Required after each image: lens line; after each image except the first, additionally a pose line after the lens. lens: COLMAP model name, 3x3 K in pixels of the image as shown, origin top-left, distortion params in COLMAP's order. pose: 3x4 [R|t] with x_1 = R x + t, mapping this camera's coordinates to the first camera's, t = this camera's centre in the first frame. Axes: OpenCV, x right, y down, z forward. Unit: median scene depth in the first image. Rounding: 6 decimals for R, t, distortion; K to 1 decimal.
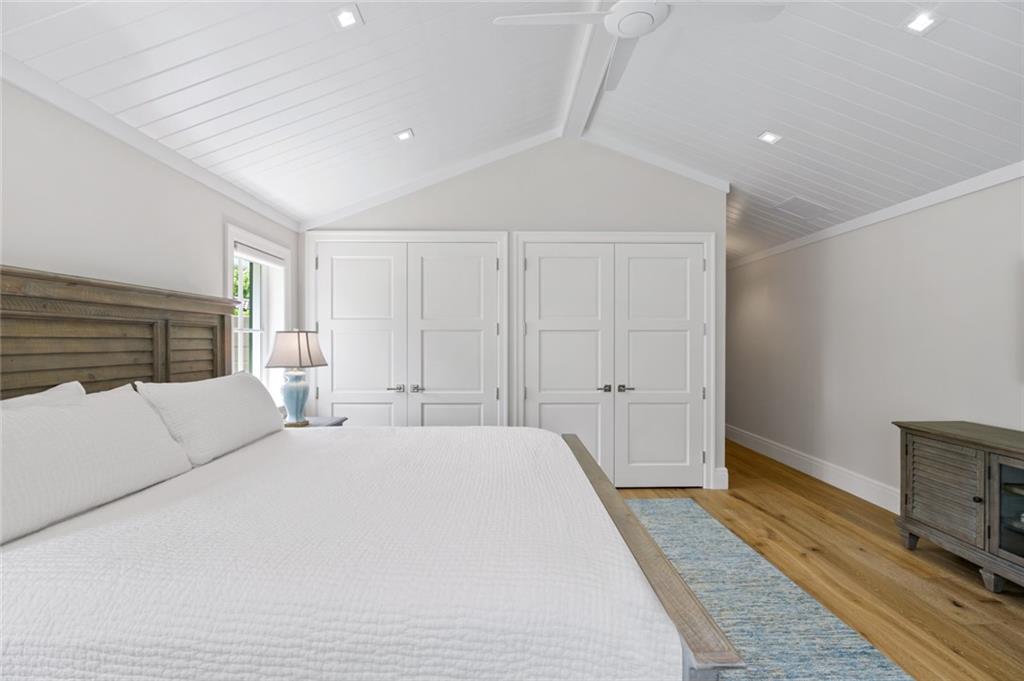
lens RADIAL K [[460.1, 0, 513.0], [0, 460.1, 342.5], [0, 0, 1]] dist [-0.004085, 0.001646]
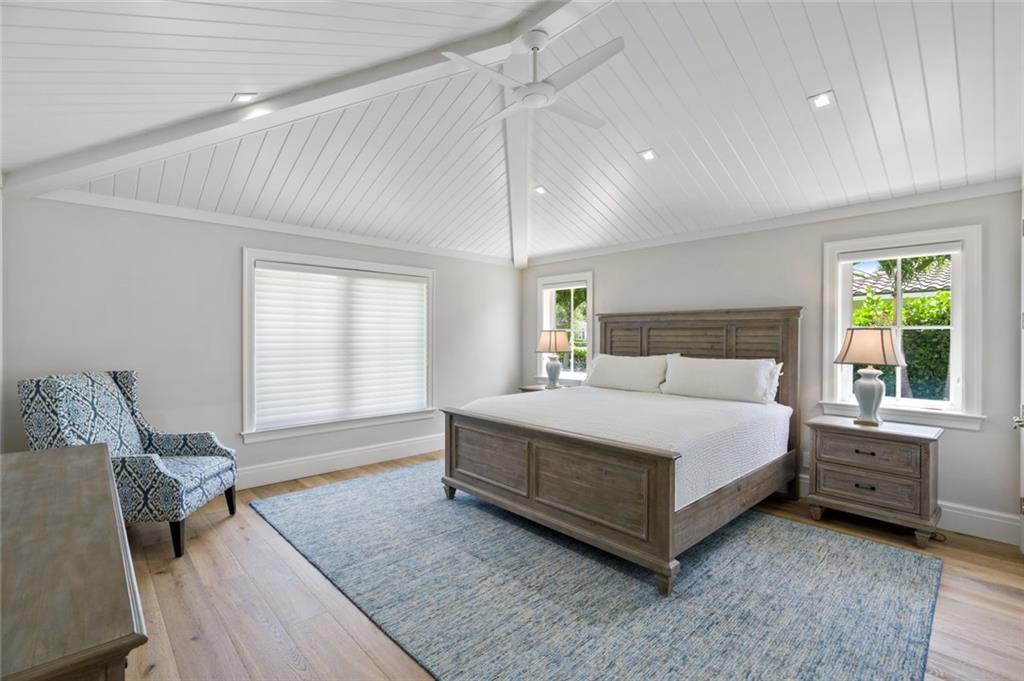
lens RADIAL K [[460.1, 0, 514.1], [0, 460.1, 336.3], [0, 0, 1]] dist [-0.004085, 0.001646]
pose [[-0.738115, 0.006084, -0.674648, 1.123825], [-0.001016, 0.999948, 0.010129, -0.024859], [0.674674, 0.008161, -0.738070, 1.802877]]
